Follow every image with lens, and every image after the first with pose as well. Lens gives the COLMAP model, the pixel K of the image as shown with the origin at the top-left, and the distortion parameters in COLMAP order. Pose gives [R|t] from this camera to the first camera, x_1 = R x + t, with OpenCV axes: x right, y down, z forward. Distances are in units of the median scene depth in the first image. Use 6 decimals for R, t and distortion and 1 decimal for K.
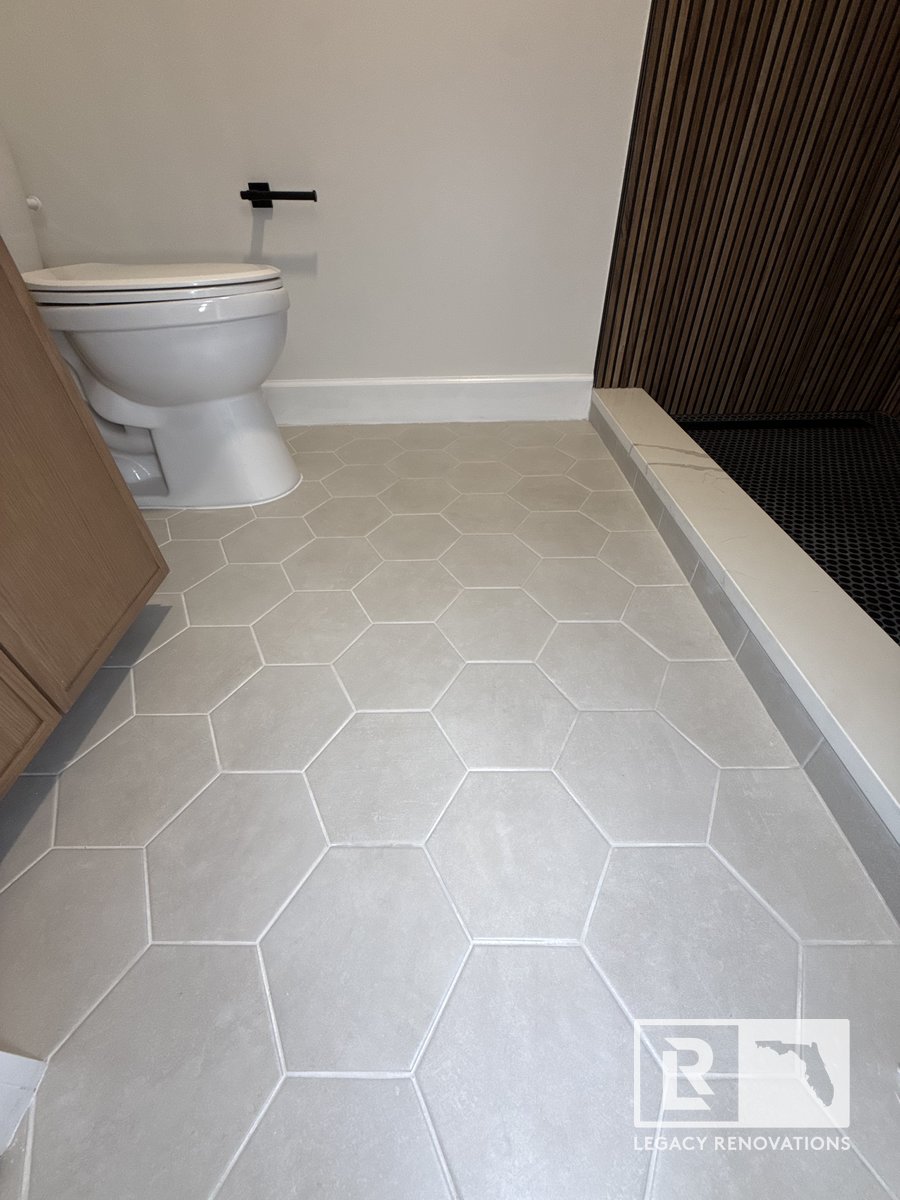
lens RADIAL K [[483.5, 0, 450.4], [0, 483.5, 604.5], [0, 0, 1]] dist [0.004506, -0.003144]
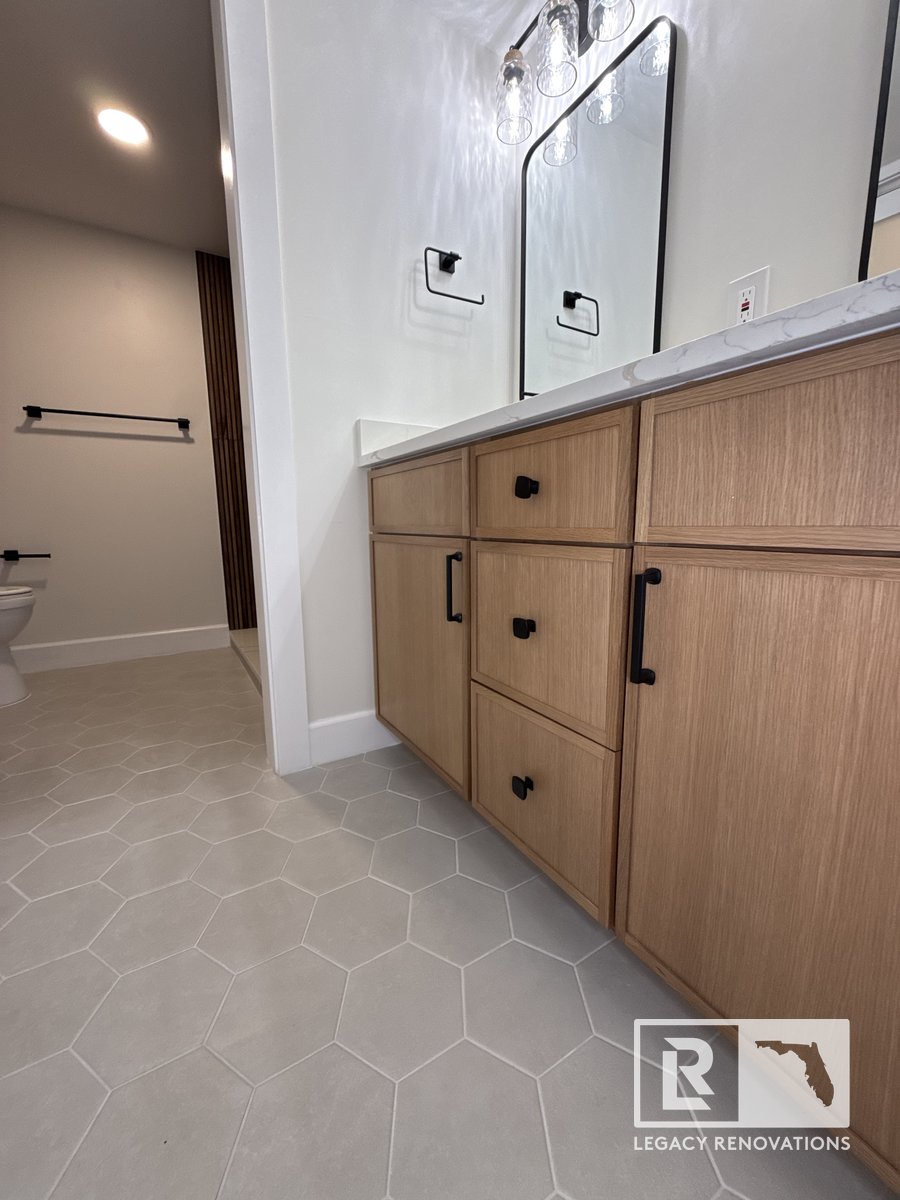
lens RADIAL K [[483.5, 0, 451.1], [0, 483.5, 597.7], [0, 0, 1]] dist [0.004506, -0.003144]
pose [[0.855900, -0.069083, 0.512506, 0.087978], [0.327539, 0.839334, -0.433862, 0.623372], [-0.400191, 0.539208, 0.741014, -0.924080]]
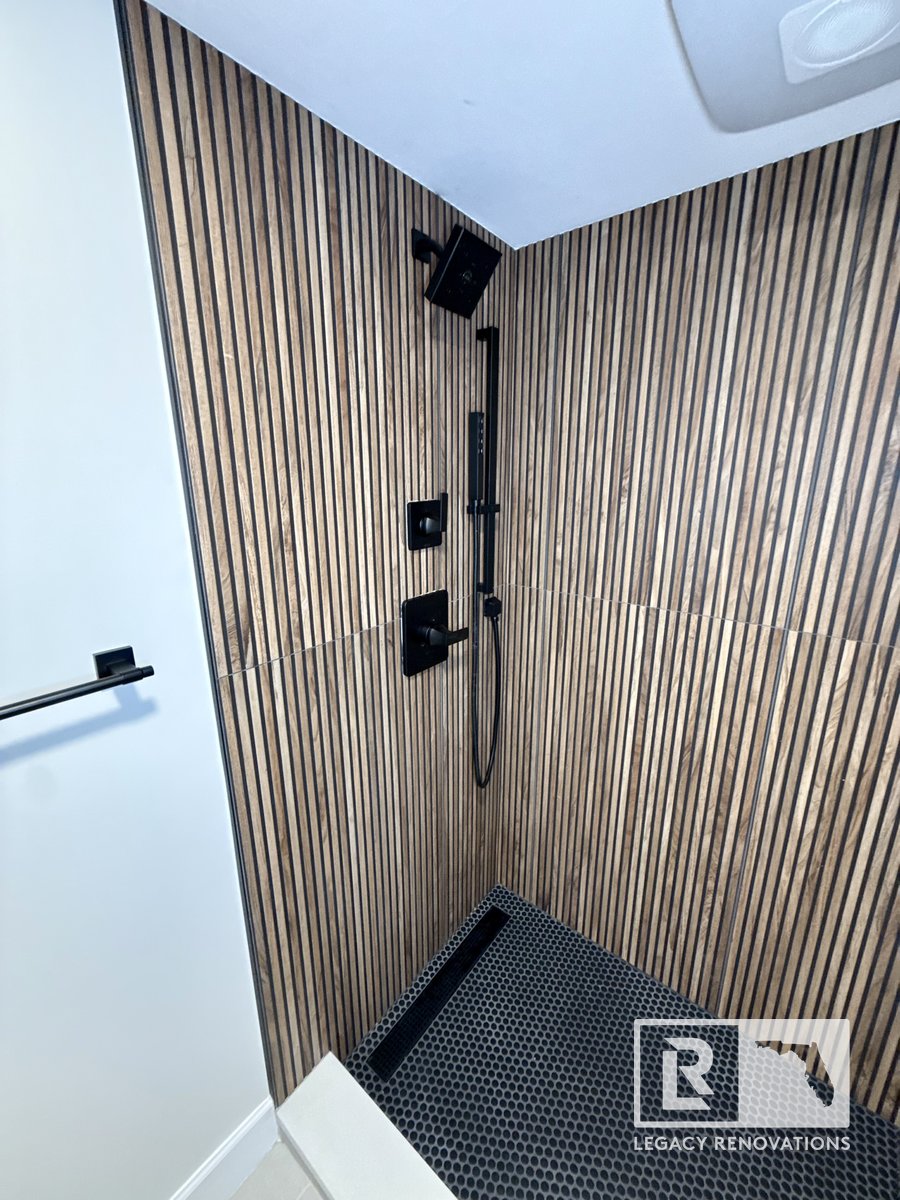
lens RADIAL K [[483.5, 0, 460.7], [0, 483.5, 598.8], [0, 0, 1]] dist [0.004506, -0.003144]
pose [[0.600621, -0.186611, 0.777451, 0.036414], [0.504648, 0.842697, -0.187595, -0.945015], [-0.620149, 0.505013, 0.600314, -0.026347]]
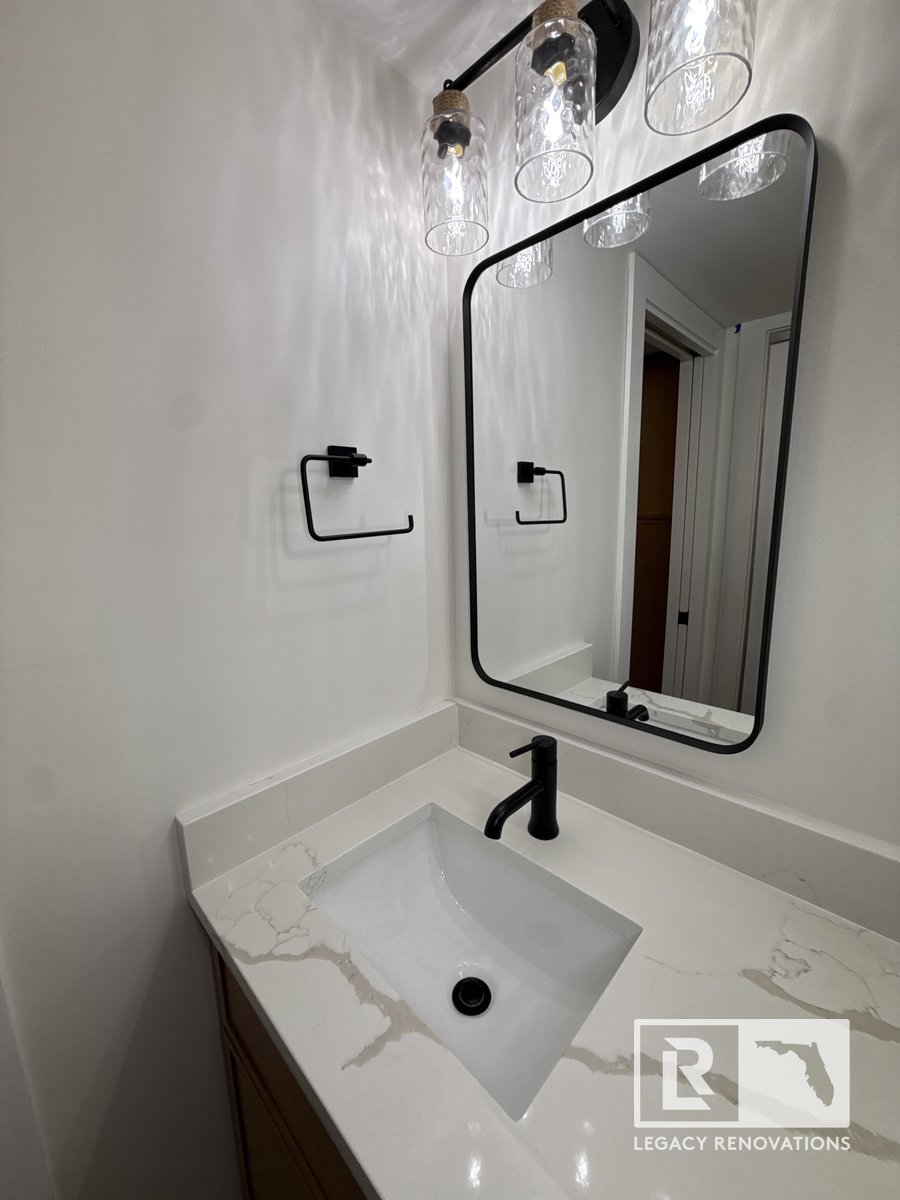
lens RADIAL K [[483.5, 0, 460.6], [0, 483.5, 596.1], [0, 0, 1]] dist [0.004506, -0.003144]
pose [[0.685455, -0.131007, 0.716232, 0.356704], [0.476091, 0.824903, -0.304749, -0.132961], [-0.550898, 0.549884, 0.627805, -0.876803]]
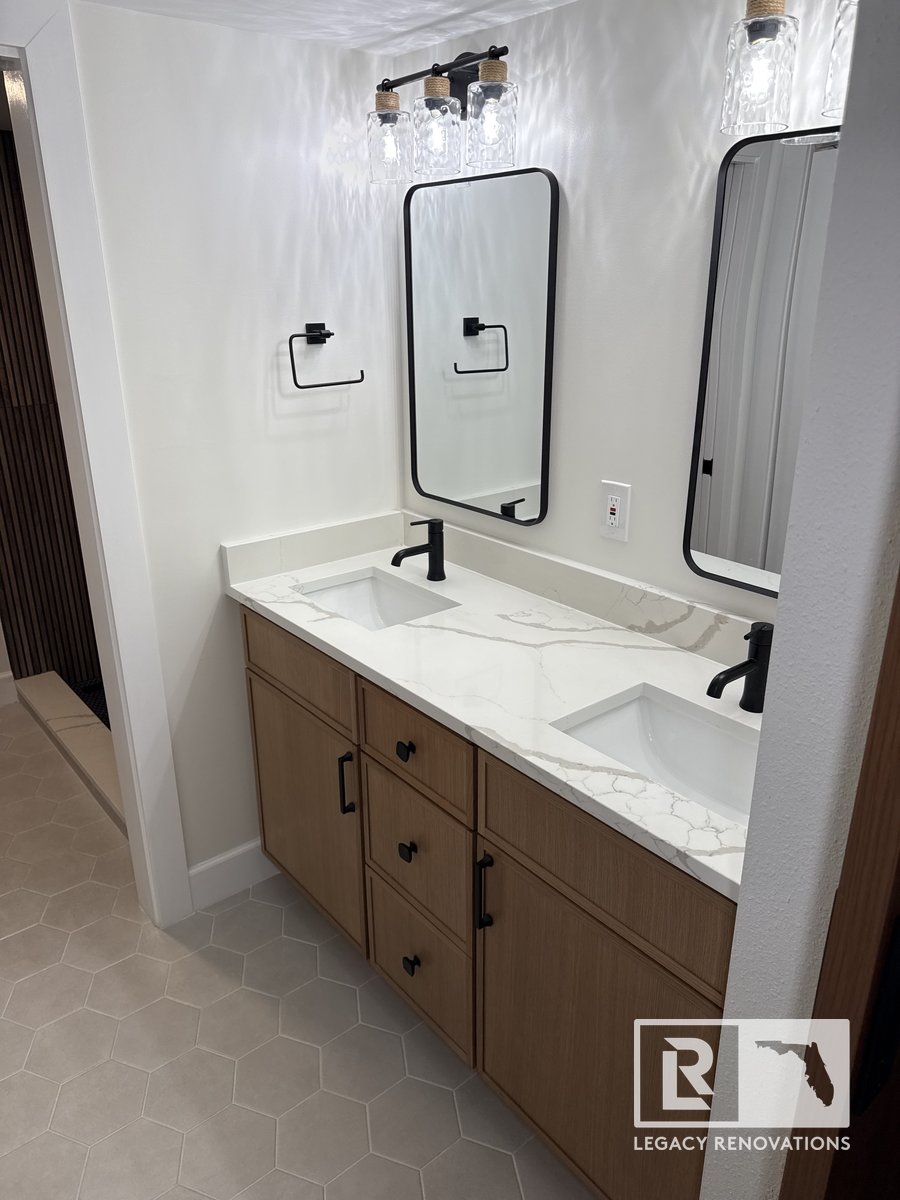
lens RADIAL K [[859.2, 0, 464.8], [0, 859.2, 596.6], [0, 0, 1]] dist [0.057381, -0.078678]
pose [[0.763638, -0.208037, 0.611210, -0.186152], [0.406373, 0.890501, -0.204619, 0.374638], [-0.501715, 0.404635, 0.764561, -1.711780]]
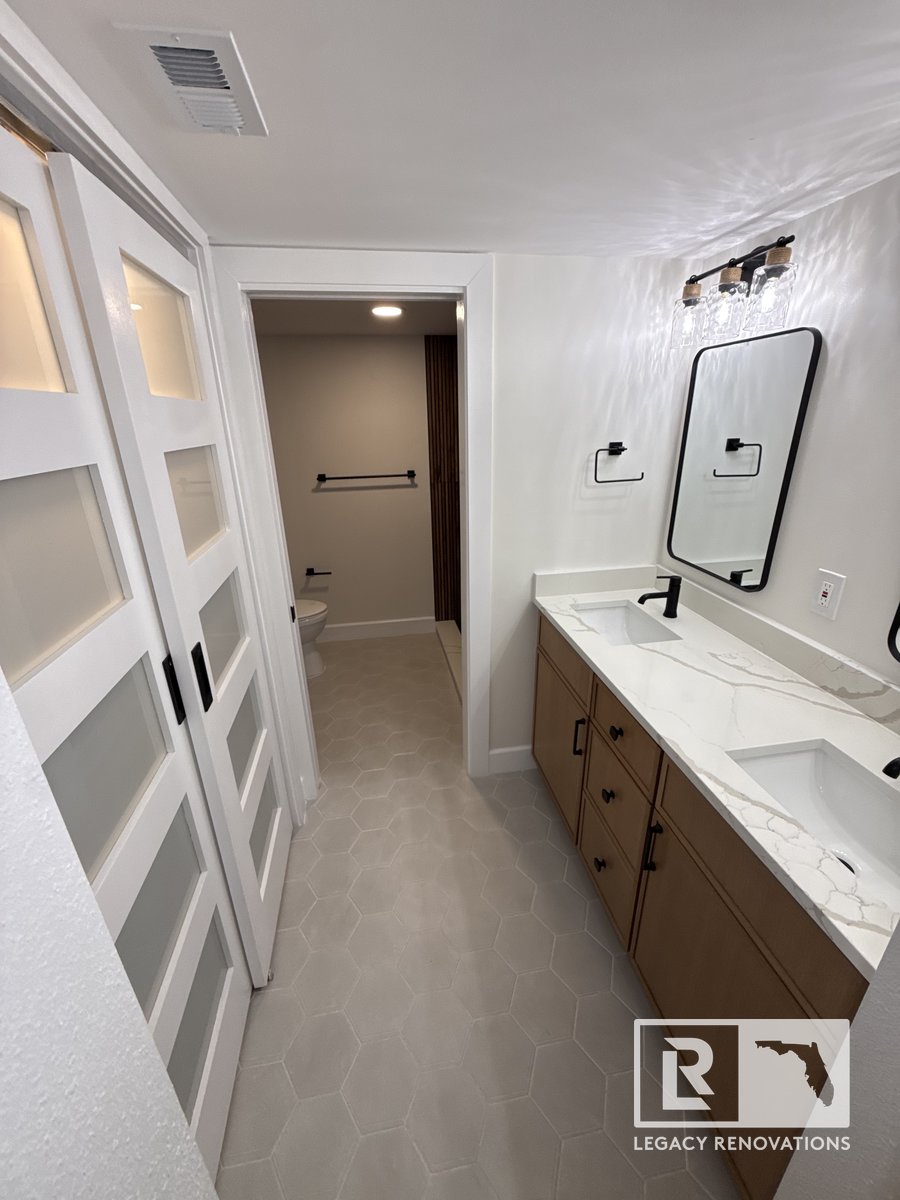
lens RADIAL K [[483.5, 0, 445.5], [0, 483.5, 597.4], [0, 0, 1]] dist [0.004506, -0.003144]
pose [[0.986790, -0.060848, 0.150141, -0.034005], [0.106943, 0.940822, -0.321587, 0.303329], [-0.121688, 0.333395, 0.934901, -1.652195]]
